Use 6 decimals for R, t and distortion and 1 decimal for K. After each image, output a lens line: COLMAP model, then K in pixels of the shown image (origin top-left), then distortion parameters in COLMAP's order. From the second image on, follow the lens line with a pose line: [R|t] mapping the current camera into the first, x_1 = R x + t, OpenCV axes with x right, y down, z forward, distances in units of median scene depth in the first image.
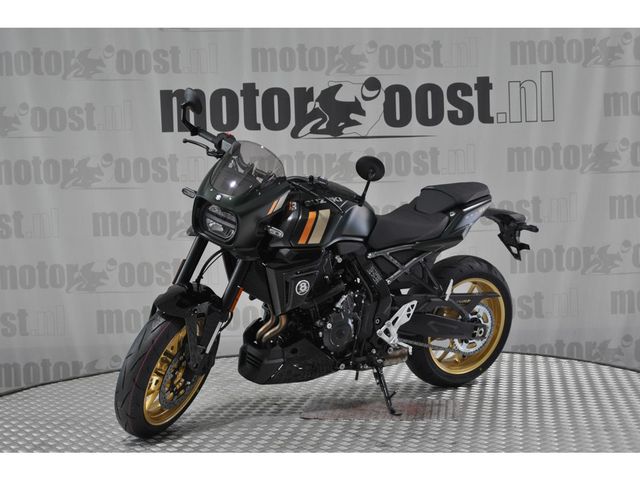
lens RADIAL K [[1063.5, 0, 320.5], [0, 1063.5, 242.2], [0, 0, 1]] dist [0.053776, 0.000000]
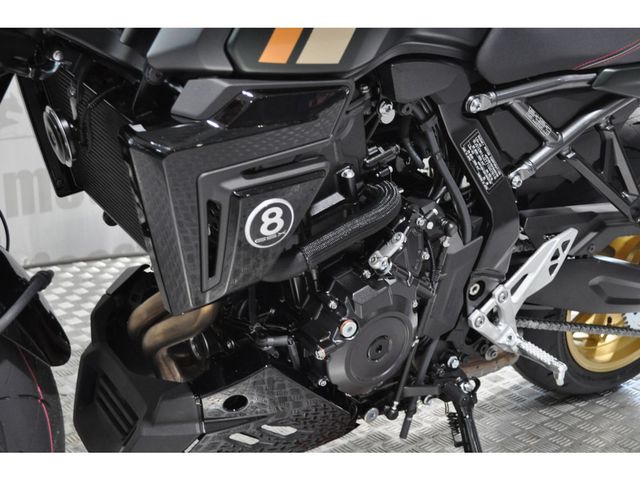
lens RADIAL K [[954.9, 0, 320.8], [0, 954.9, 238.2], [0, 0, 1]] dist [-0.034802, 0.000000]
pose [[0.997720, 0.038485, 0.055437, -0.011003], [-0.048761, 0.979002, 0.197932, -0.002032], [-0.046656, -0.200184, 0.978647, 0.475745]]
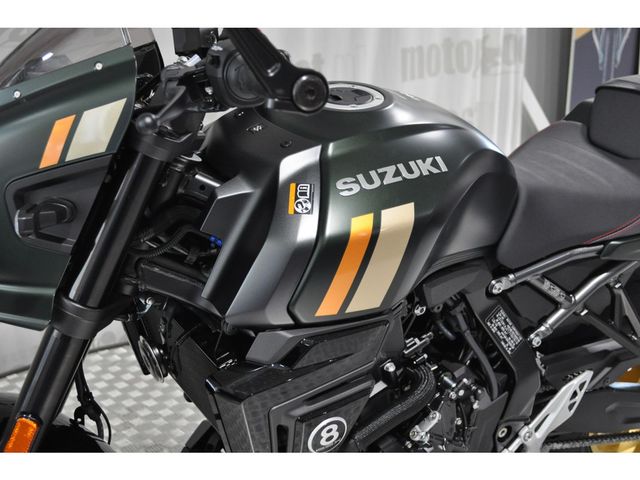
lens RADIAL K [[954.9, 0, 317.6], [0, 954.9, 241.6], [0, 0, 1]] dist [-0.034802, 0.000000]
pose [[0.999945, 0.003048, 0.010052, -0.014776], [-0.005126, 0.976893, 0.213669, -0.051606], [-0.009168, -0.213709, 0.976854, 0.451466]]
